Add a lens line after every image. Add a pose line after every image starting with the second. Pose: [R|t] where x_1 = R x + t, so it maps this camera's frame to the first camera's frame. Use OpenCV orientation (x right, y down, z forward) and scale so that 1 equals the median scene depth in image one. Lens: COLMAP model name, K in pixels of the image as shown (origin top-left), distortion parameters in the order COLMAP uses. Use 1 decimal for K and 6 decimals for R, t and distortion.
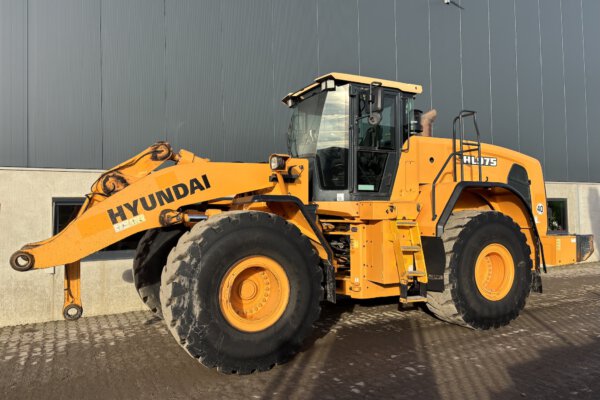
lens RADIAL K [[453.6, 0, 297.7], [0, 453.6, 196.3], [0, 0, 1]] dist [0.021564, -0.005087]
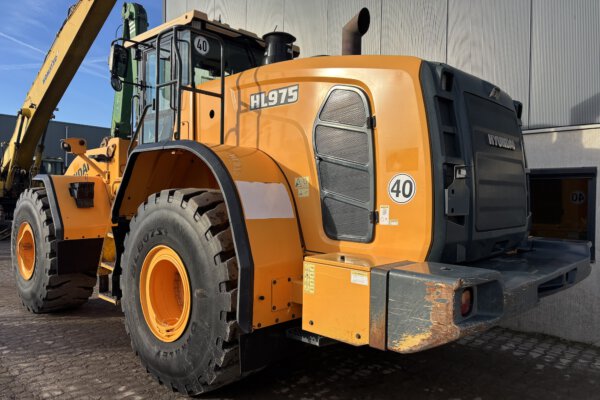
lens RADIAL K [[453.6, 0, 297.7], [0, 453.6, 196.3], [0, 0, 1]] dist [0.021564, -0.005087]
pose [[0.335291, 0.018295, -0.941937, 1.247778], [0.017910, 0.999507, 0.025789, 0.032961], [0.941944, -0.025517, 0.334798, 1.154896]]
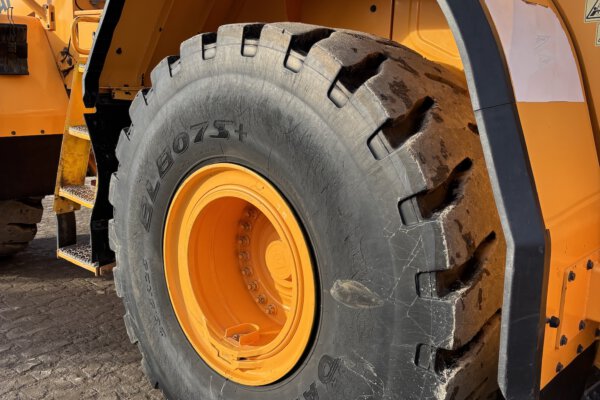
lens RADIAL K [[614.2, 0, 300.0], [0, 614.2, 200.0], [0, 0, 1]] dist [0.013595, 0.003270]
pose [[0.351142, 0.208995, -0.912700, 0.892328], [-0.005150, 0.975187, 0.221322, 0.059373], [0.936308, -0.073015, 0.343505, 1.098442]]
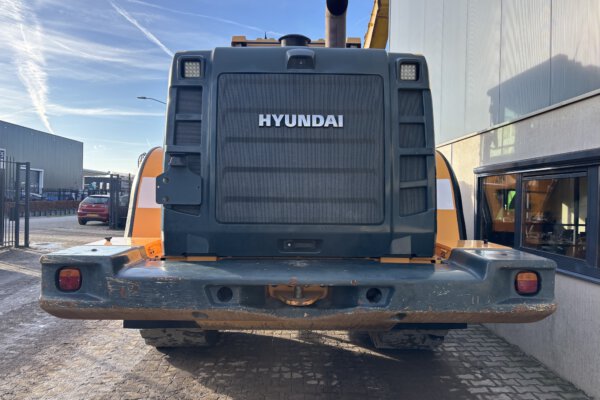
lens RADIAL K [[453.6, 0, 297.7], [0, 453.6, 196.3], [0, 0, 1]] dist [0.021564, -0.005087]
pose [[-0.442519, 0.007182, -0.896731, 1.216629], [0.024927, 0.999680, -0.004294, 0.068286], [0.896413, -0.024253, -0.442556, 1.858152]]
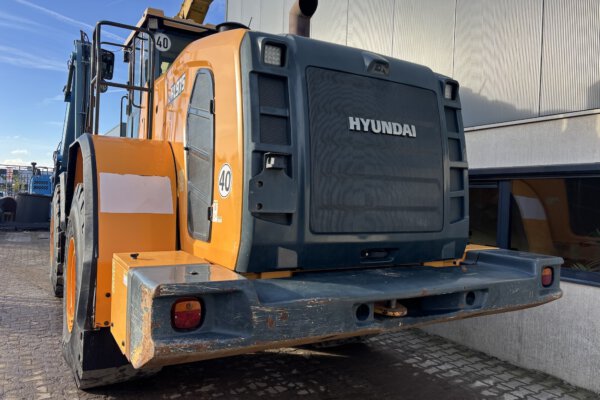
lens RADIAL K [[454.0, 0, 291.4], [0, 454.0, 199.3], [0, 0, 1]] dist [0.016118, -0.003361]
pose [[0.055863, 0.018108, -0.998274, 1.253819], [0.002864, 0.999829, 0.018296, 0.050810], [0.998434, -0.003881, 0.055802, 1.499322]]
